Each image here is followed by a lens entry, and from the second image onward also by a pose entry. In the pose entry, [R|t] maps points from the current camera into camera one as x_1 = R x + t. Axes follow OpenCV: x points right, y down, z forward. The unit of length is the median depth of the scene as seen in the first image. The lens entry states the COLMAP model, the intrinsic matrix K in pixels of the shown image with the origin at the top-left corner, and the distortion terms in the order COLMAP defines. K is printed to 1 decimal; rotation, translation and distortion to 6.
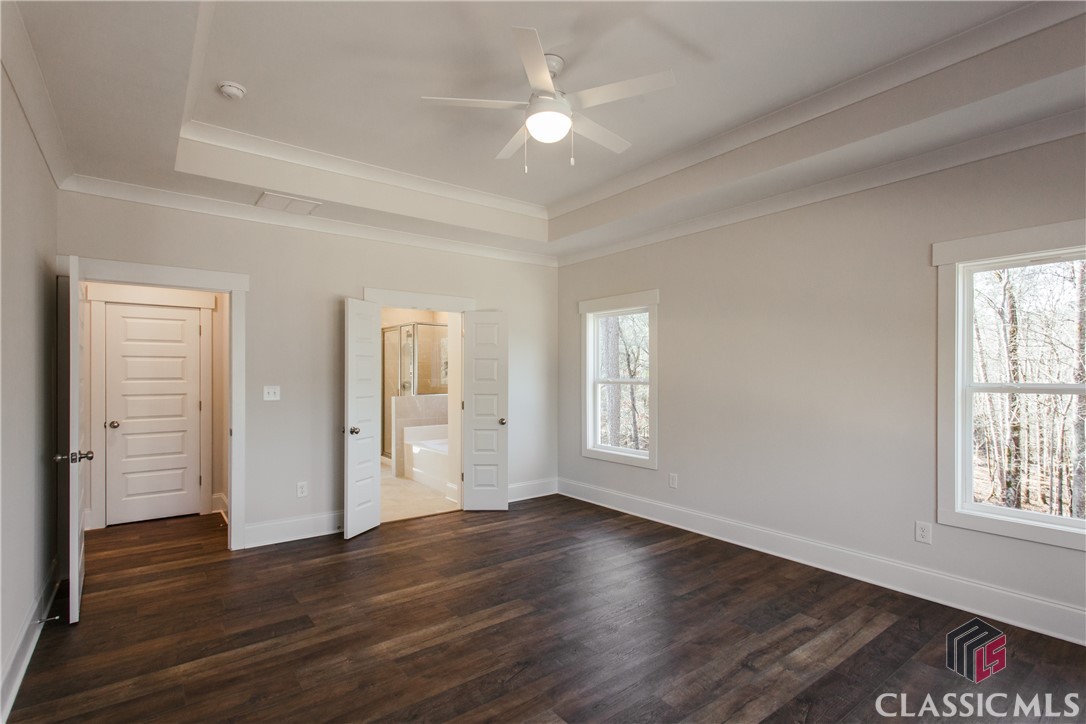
lens RADIAL K [[522.1, 0, 538.7], [0, 522.1, 380.8], [0, 0, 1]] dist [-0.027596, 0.000042]
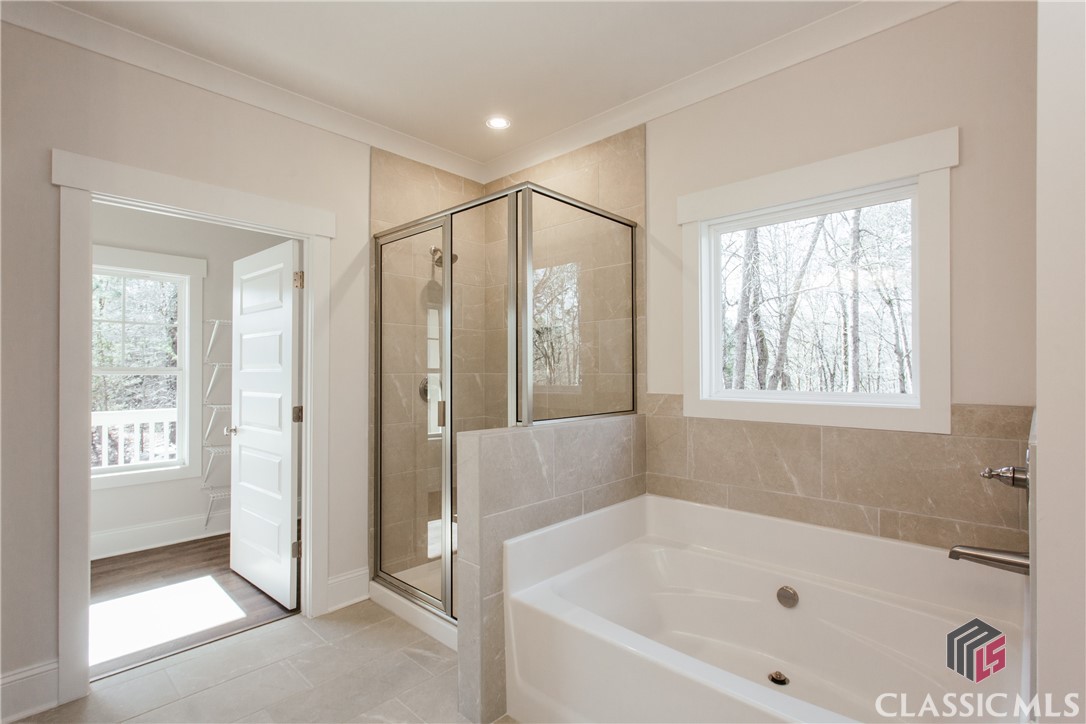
lens RADIAL K [[517.5, 0, 543.0], [0, 517.5, 362.0], [0, 0, 1]] dist [0.000965, 0.000407]
pose [[0.984933, -0.017336, 0.172067, -0.241262], [0.019774, 0.999727, -0.012460, -0.004933], [-0.171804, 0.015675, 0.985006, 0.606781]]
